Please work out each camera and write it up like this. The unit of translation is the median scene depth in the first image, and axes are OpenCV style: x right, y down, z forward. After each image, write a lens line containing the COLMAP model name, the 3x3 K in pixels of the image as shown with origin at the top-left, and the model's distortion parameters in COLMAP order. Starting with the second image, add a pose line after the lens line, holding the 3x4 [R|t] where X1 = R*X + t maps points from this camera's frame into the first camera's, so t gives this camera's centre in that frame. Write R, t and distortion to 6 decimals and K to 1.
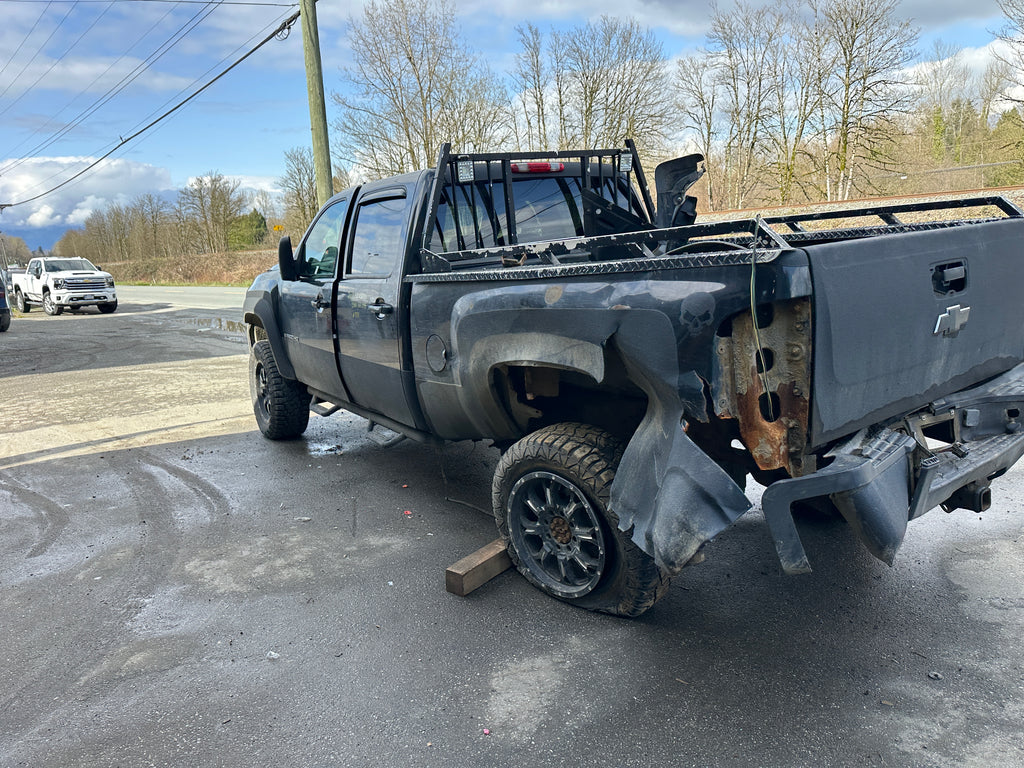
lens RADIAL K [[720.7, 0, 517.4], [0, 720.7, 385.2], [0, 0, 1]] dist [0.035911, -0.041930]
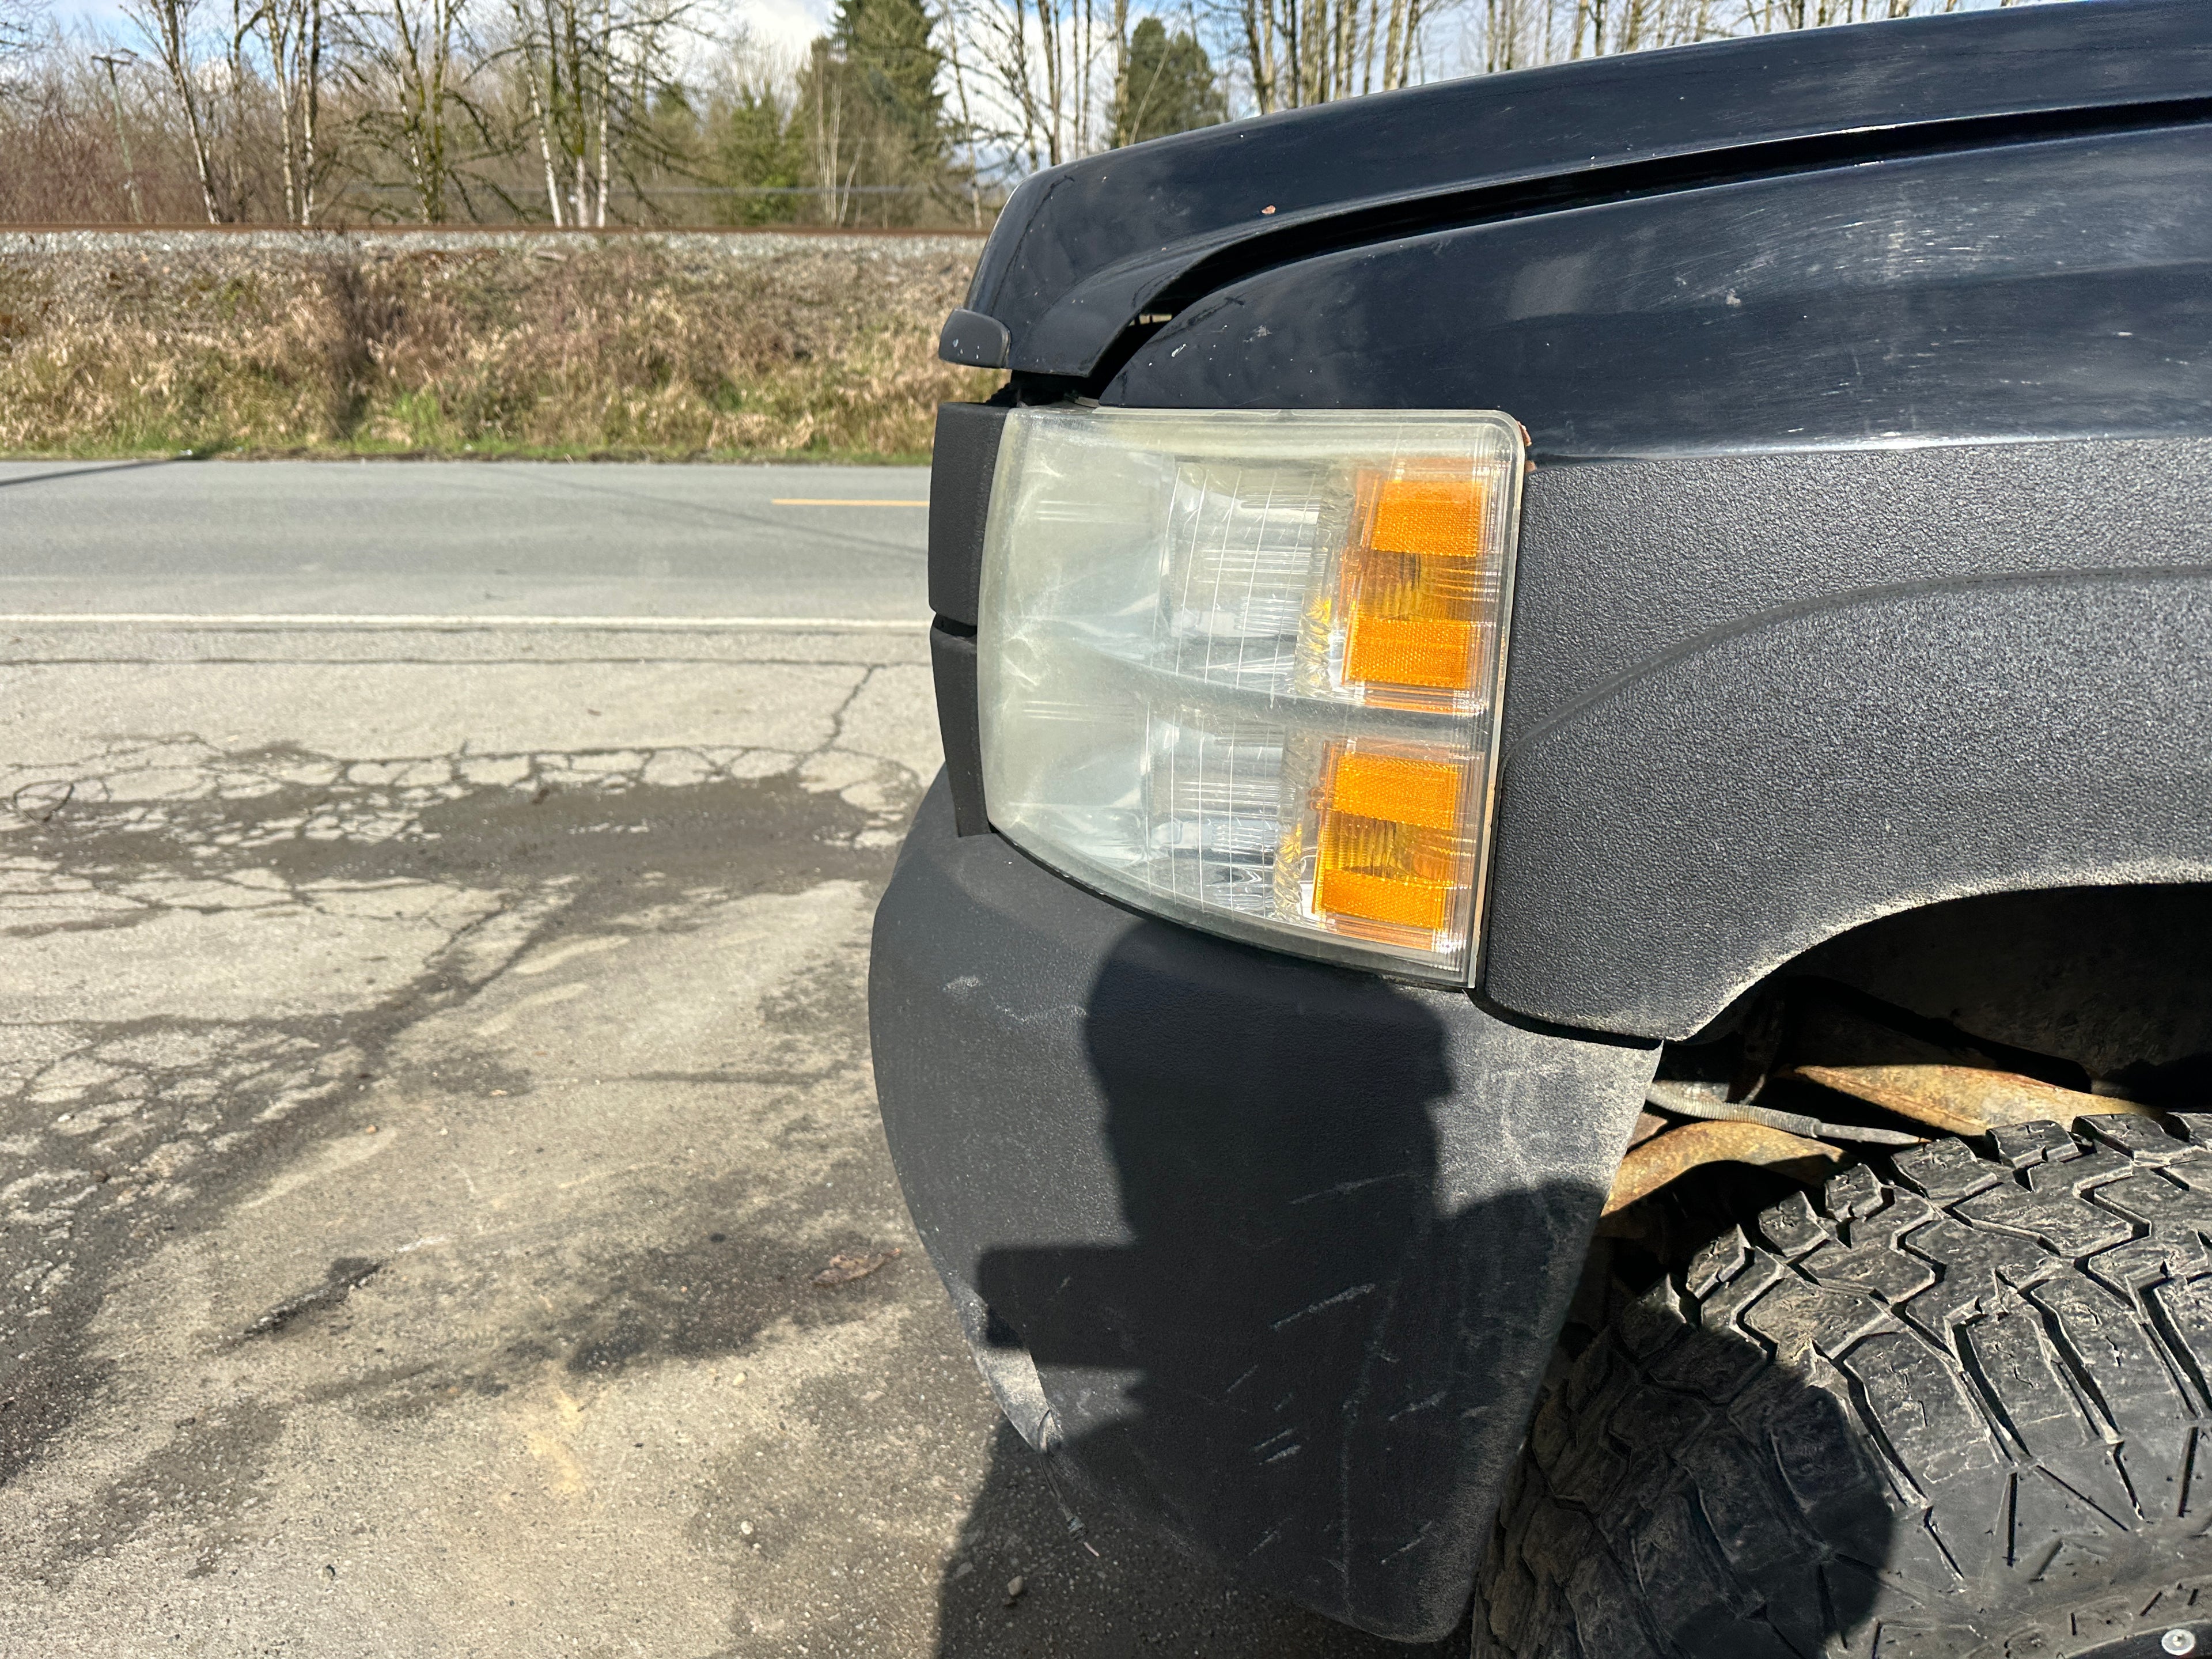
lens RADIAL K [[1556.8, 0, 1106.9], [0, 1556.8, 820.5], [0, 0, 1]] dist [0.035911, -0.041930]
pose [[0.650019, -0.179582, 0.738394, -0.127006], [0.104307, 0.983564, 0.147386, -0.032281], [-0.752725, -0.018784, 0.658067, 0.247899]]
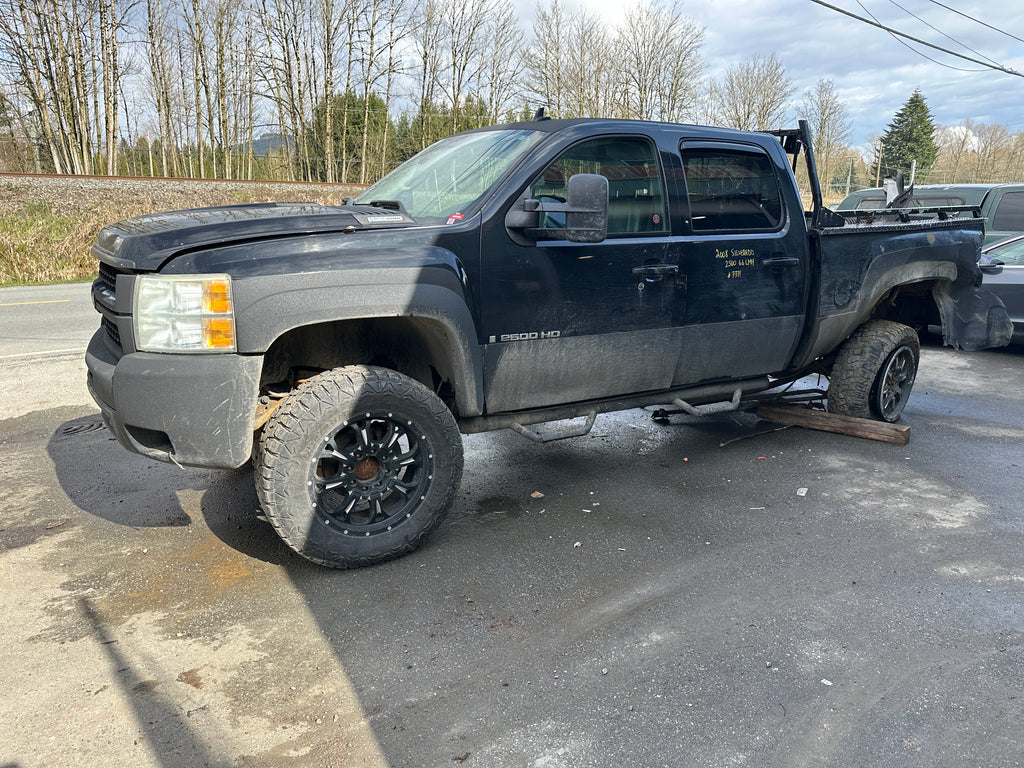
lens RADIAL K [[720.7, 0, 517.9], [0, 720.7, 377.9], [0, 0, 1]] dist [0.035911, -0.041930]
pose [[0.047850, -0.172553, 0.983837, -0.204815], [0.178251, 0.970630, 0.161567, -0.029442], [-0.982821, 0.167639, 0.077202, 0.213984]]
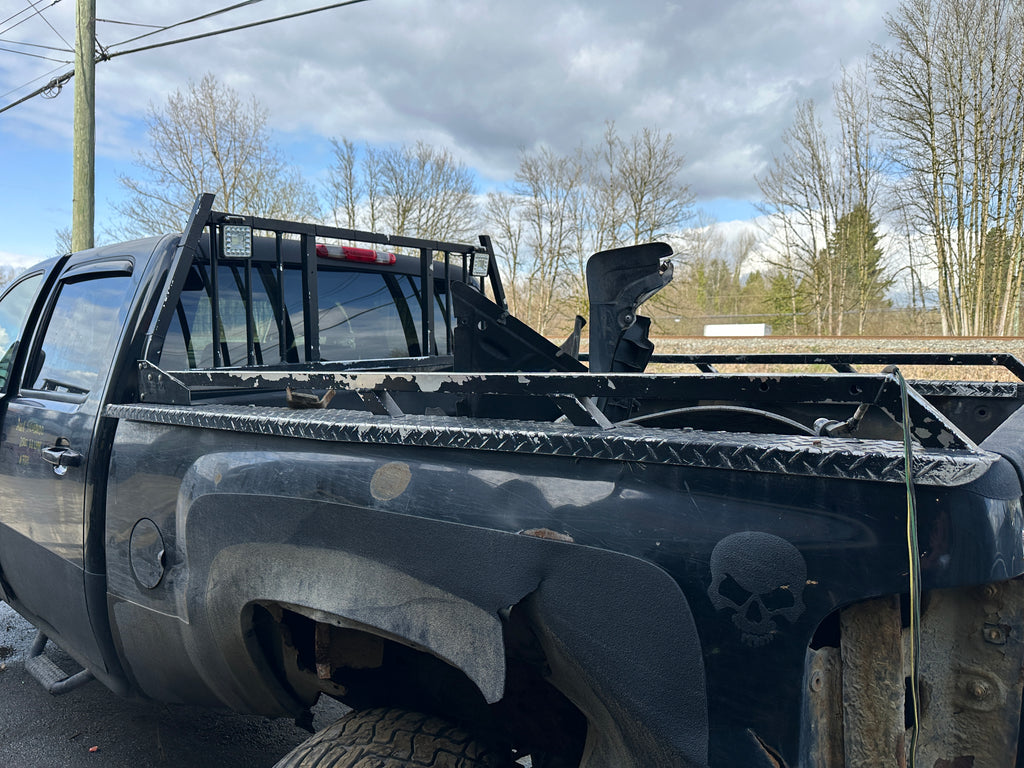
lens RADIAL K [[720.7, 0, 513.4], [0, 720.7, 387.9], [0, 0, 1]] dist [0.035911, -0.041930]
pose [[0.962568, 0.064581, 0.263233, -0.000096], [-0.024184, 0.987789, -0.153909, -0.012908], [-0.269958, 0.141782, 0.952376, 0.055833]]
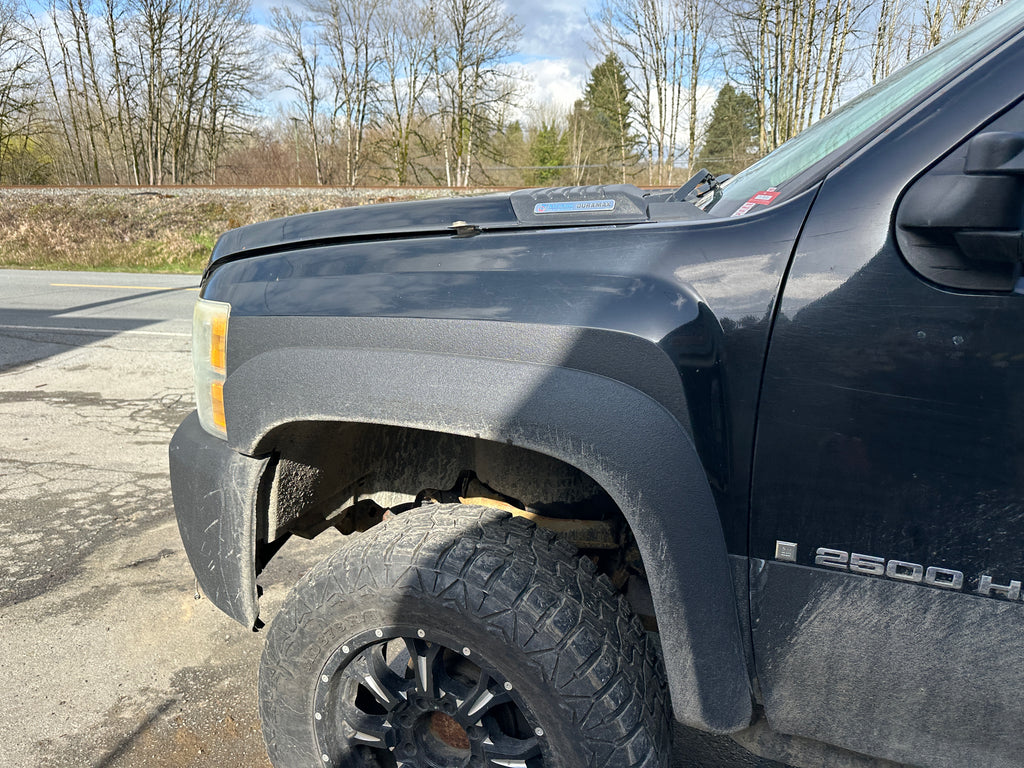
lens RADIAL K [[720.7, 0, 512.8], [0, 720.7, 385.0], [0, 0, 1]] dist [0.035911, -0.041930]
pose [[0.820585, -0.070720, 0.567132, -0.113065], [0.056352, 0.997491, 0.042848, -0.029271], [-0.568740, -0.003201, 0.822511, 0.199545]]
